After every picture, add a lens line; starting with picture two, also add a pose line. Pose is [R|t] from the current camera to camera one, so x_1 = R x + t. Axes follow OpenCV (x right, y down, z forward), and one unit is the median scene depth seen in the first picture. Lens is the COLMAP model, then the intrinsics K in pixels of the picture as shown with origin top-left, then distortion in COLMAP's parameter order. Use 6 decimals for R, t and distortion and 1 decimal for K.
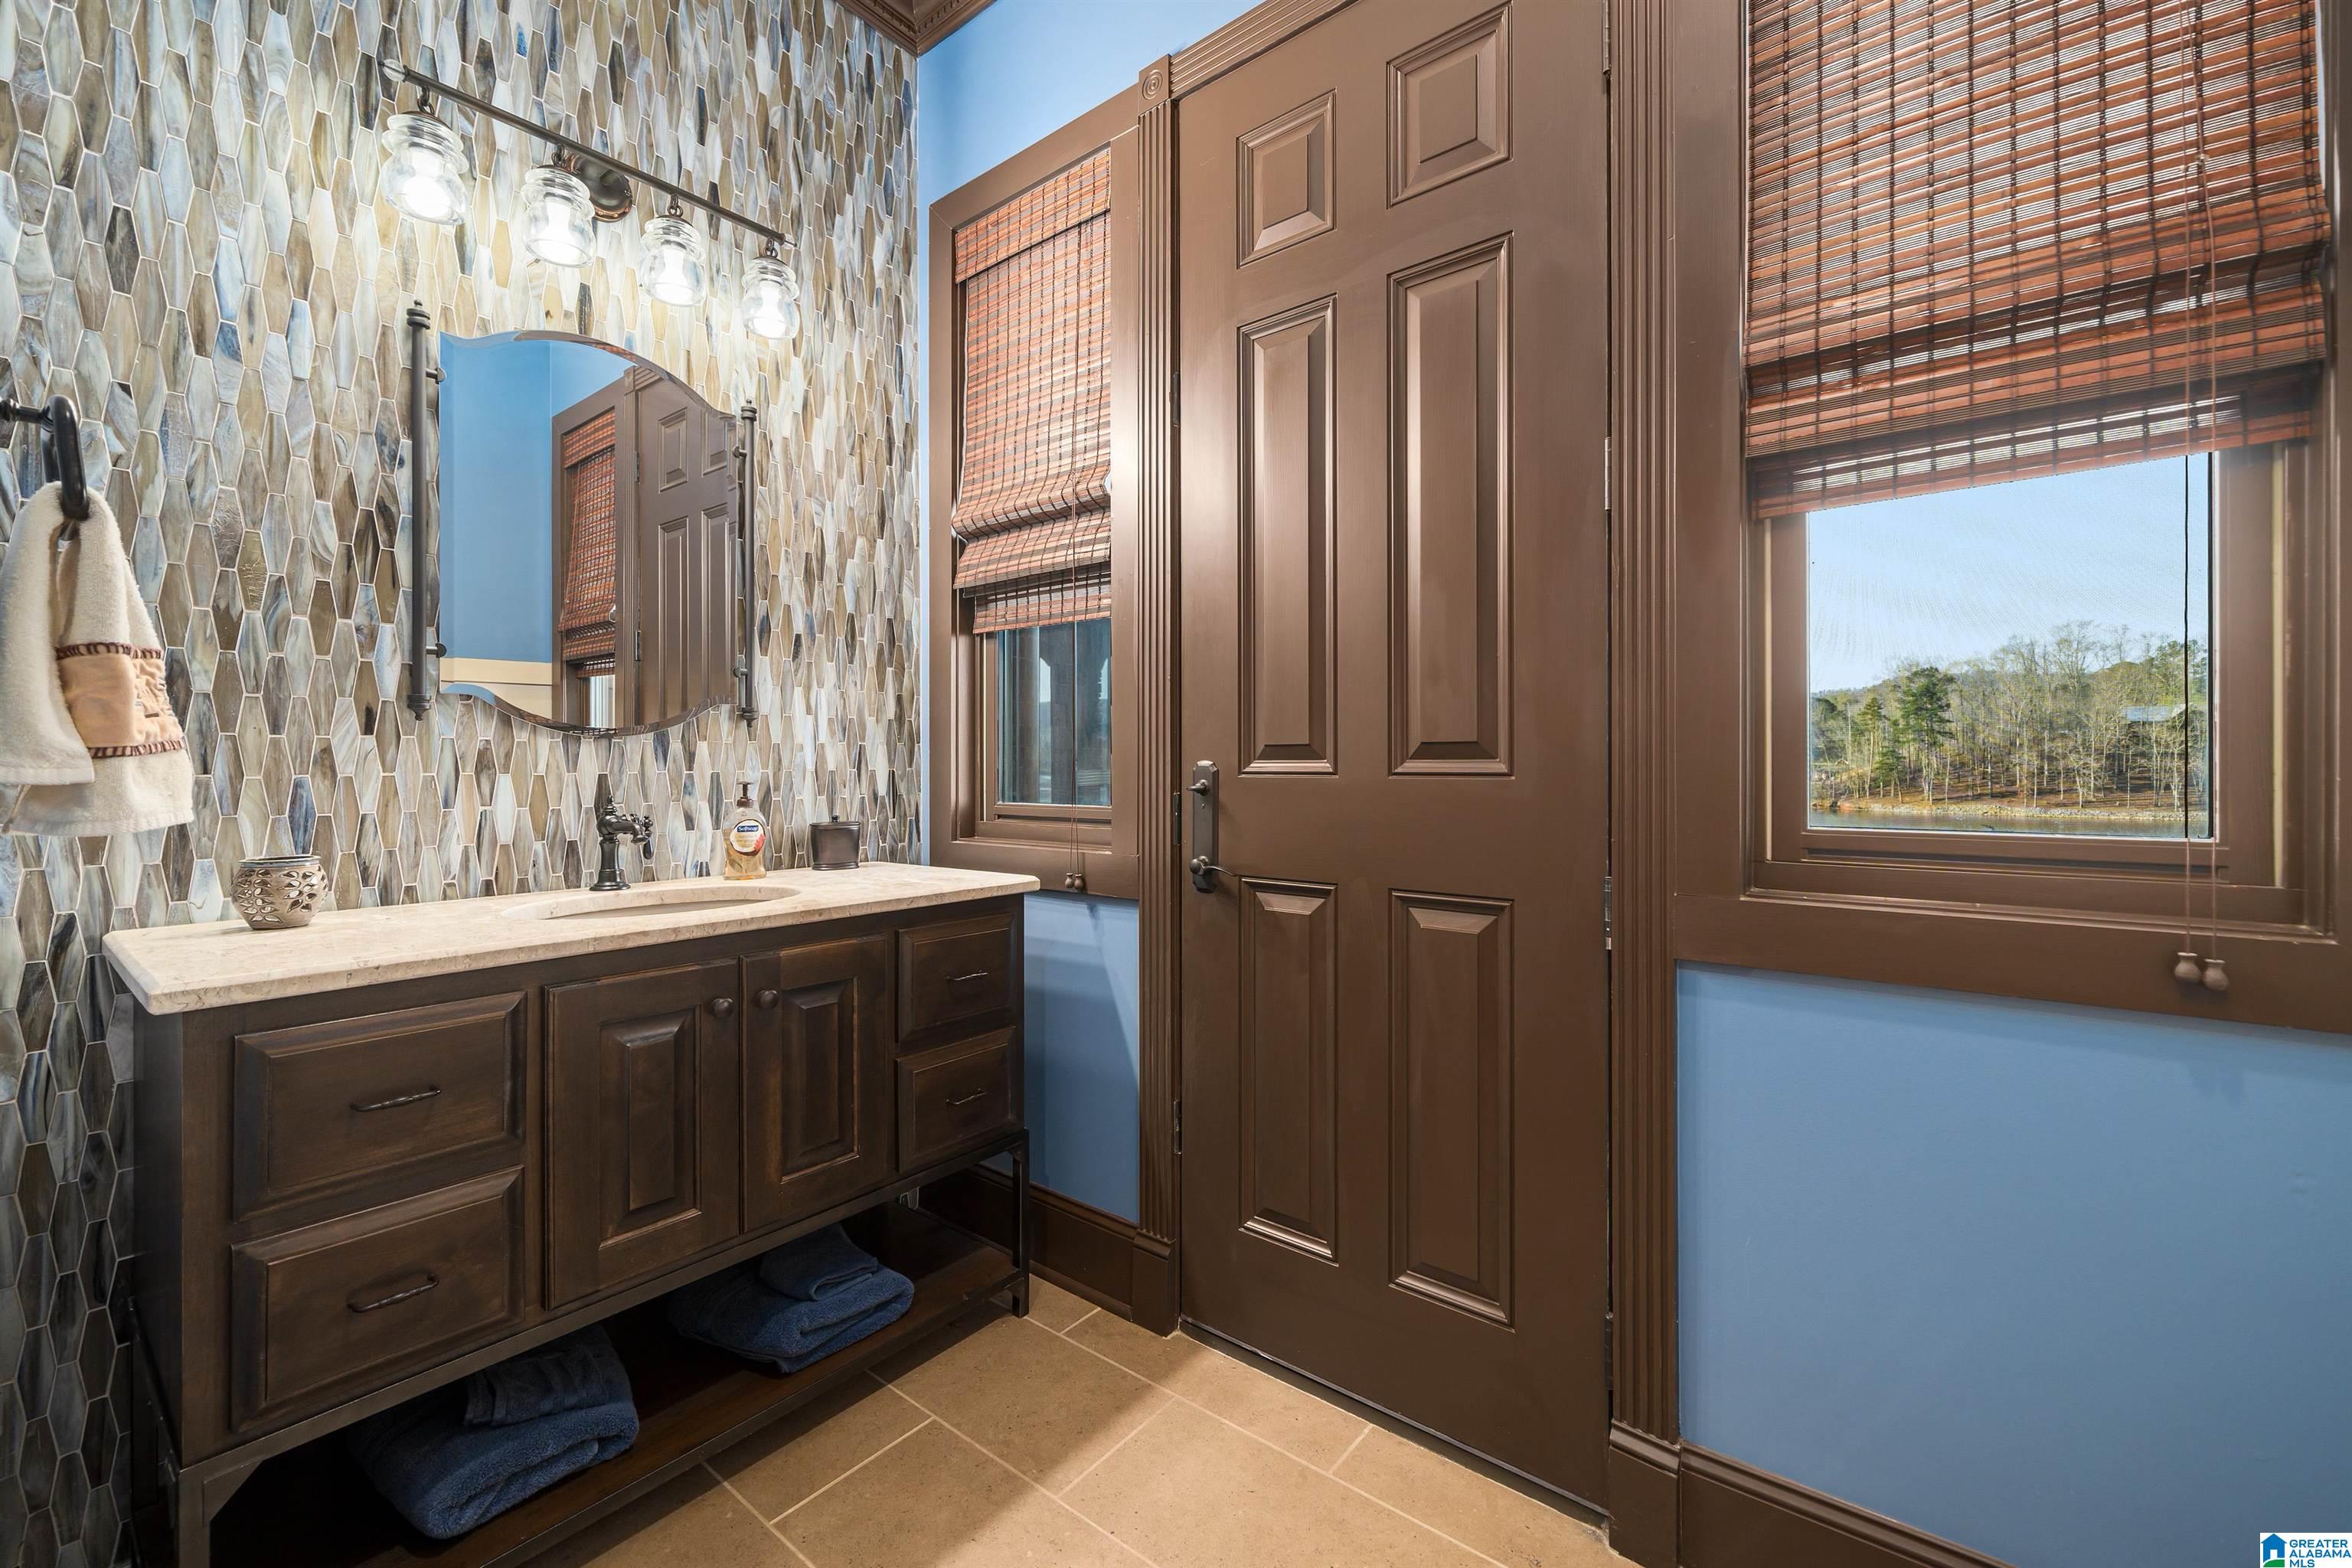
lens RADIAL K [[952.9, 0, 1173.7], [0, 952.9, 766.0], [0, 0, 1]] dist [-0.008955, -0.000655]
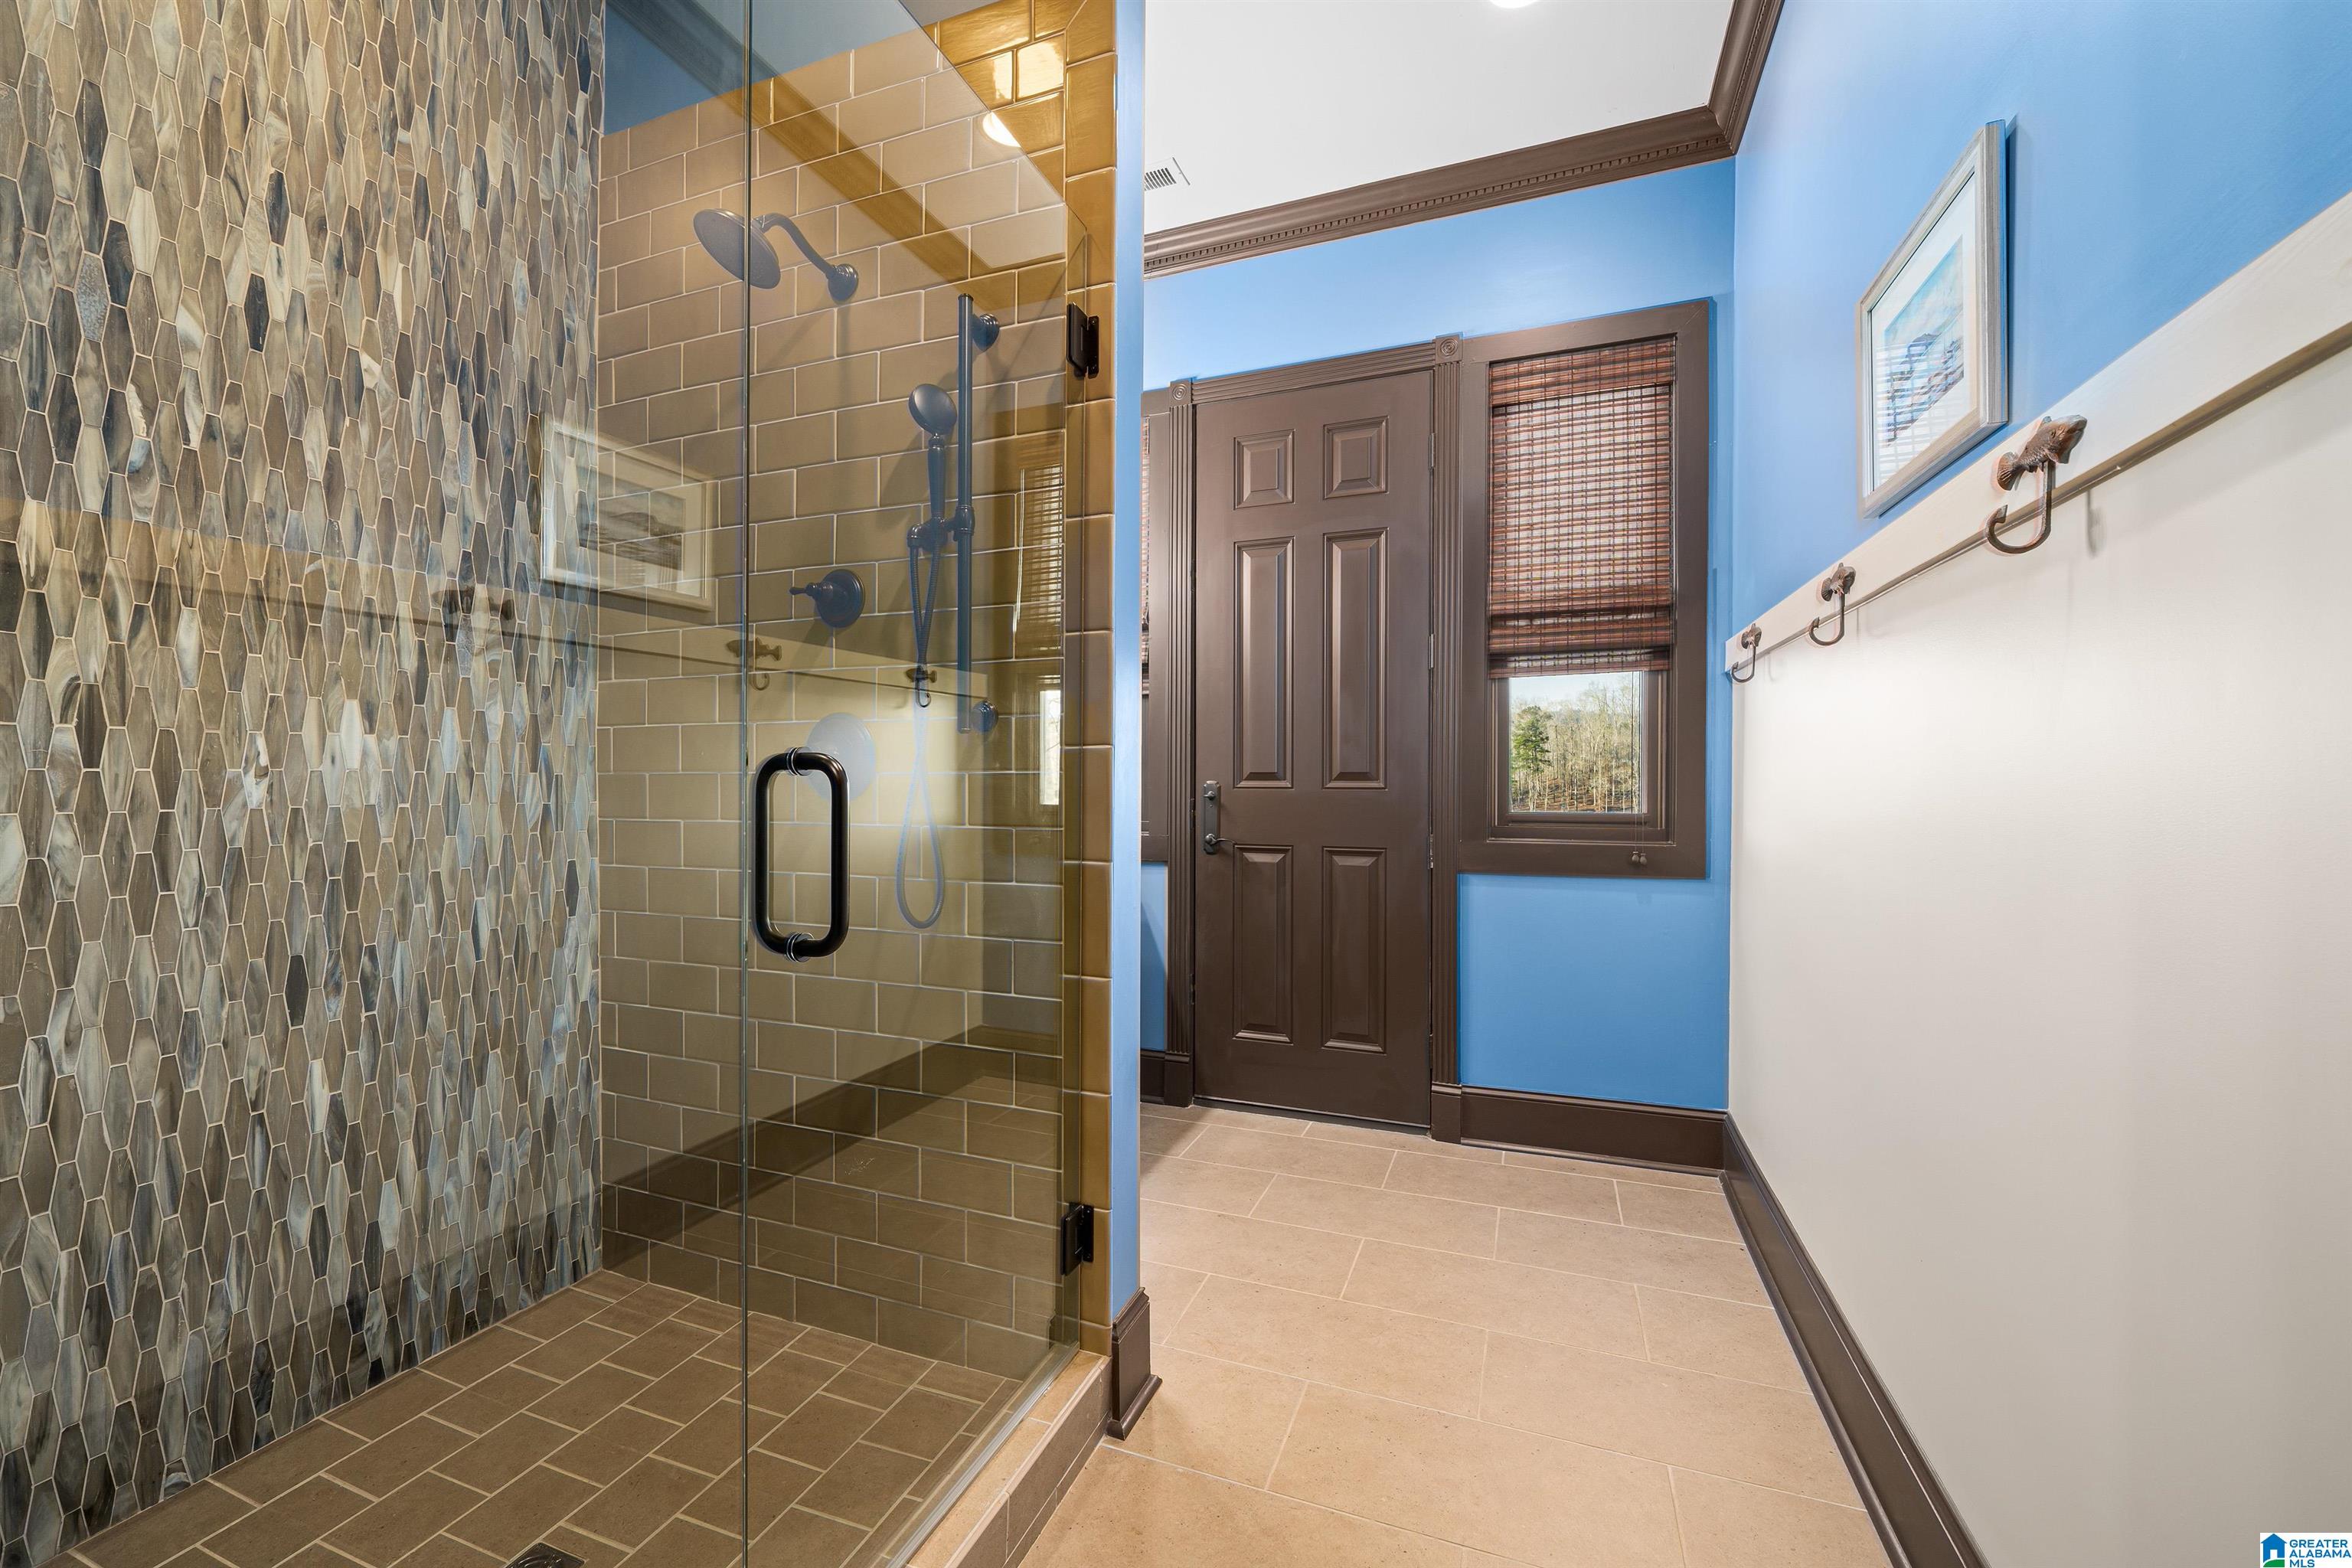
lens RADIAL K [[952.9, 0, 1175.2], [0, 952.9, 784.3], [0, 0, 1]] dist [-0.008955, -0.000655]
pose [[0.951295, 0.006002, 0.308222, -0.692684], [-0.005696, 0.999982, -0.001892, 0.005787], [-0.308228, 0.000044, 0.951312, -0.806295]]
